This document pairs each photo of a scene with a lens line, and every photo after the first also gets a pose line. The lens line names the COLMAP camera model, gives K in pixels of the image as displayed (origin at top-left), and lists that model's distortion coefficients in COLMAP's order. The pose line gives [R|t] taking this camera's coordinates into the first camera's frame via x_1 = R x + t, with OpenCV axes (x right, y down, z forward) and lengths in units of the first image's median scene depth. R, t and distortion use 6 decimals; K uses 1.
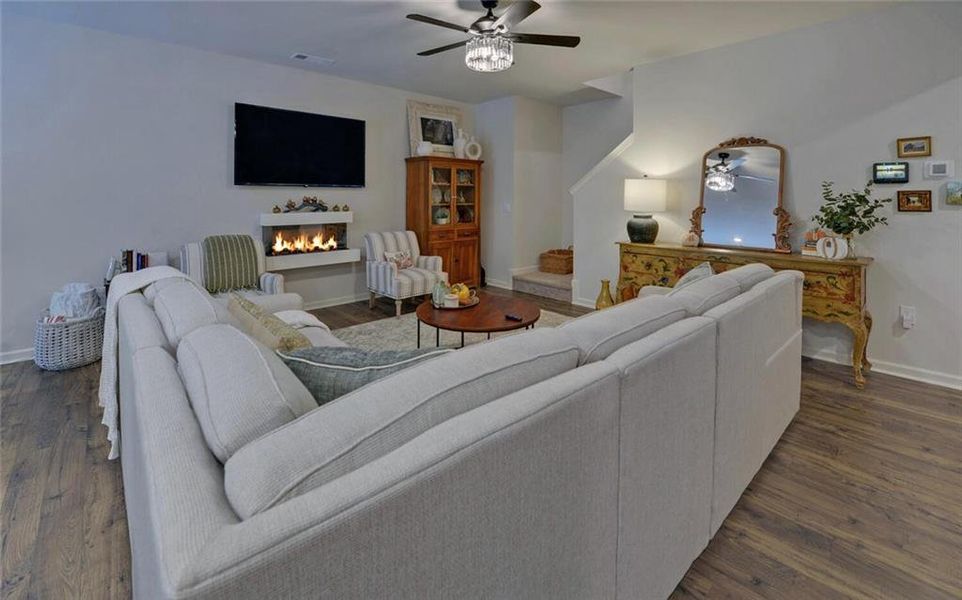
lens RADIAL K [[416.3, 0, 450.2], [0, 416.3, 211.7], [0, 0, 1]] dist [-0.017252, 0.000328]
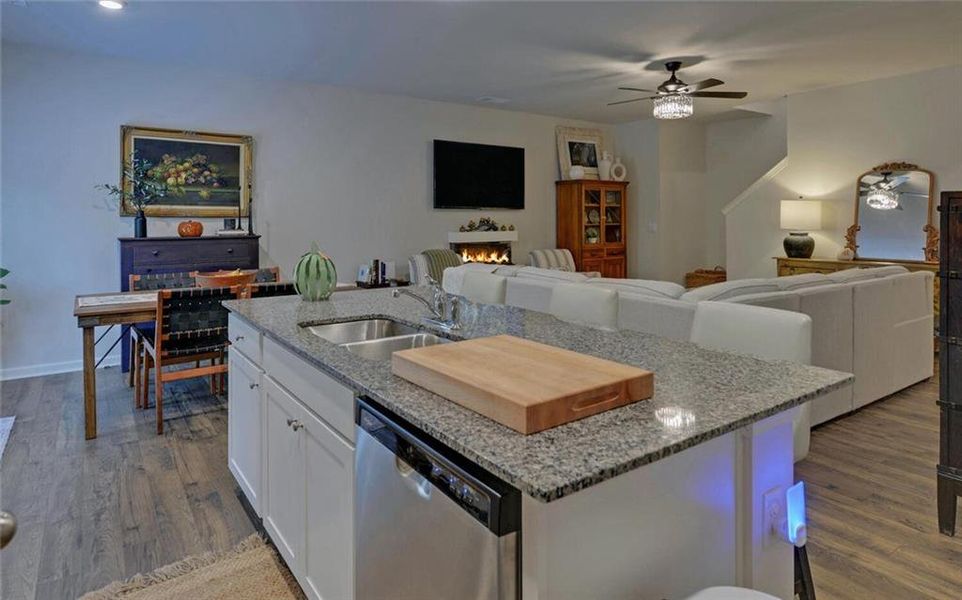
lens RADIAL K [[555.0, 0, 440.9], [0, 555.0, 226.9], [0, 0, 1]] dist [-0.000234, -0.007078]
pose [[0.992780, -0.003645, -0.119897, -0.267462], [0.001293, 0.999805, -0.019684, 0.018066], [0.119945, 0.019387, 0.992591, -0.508244]]
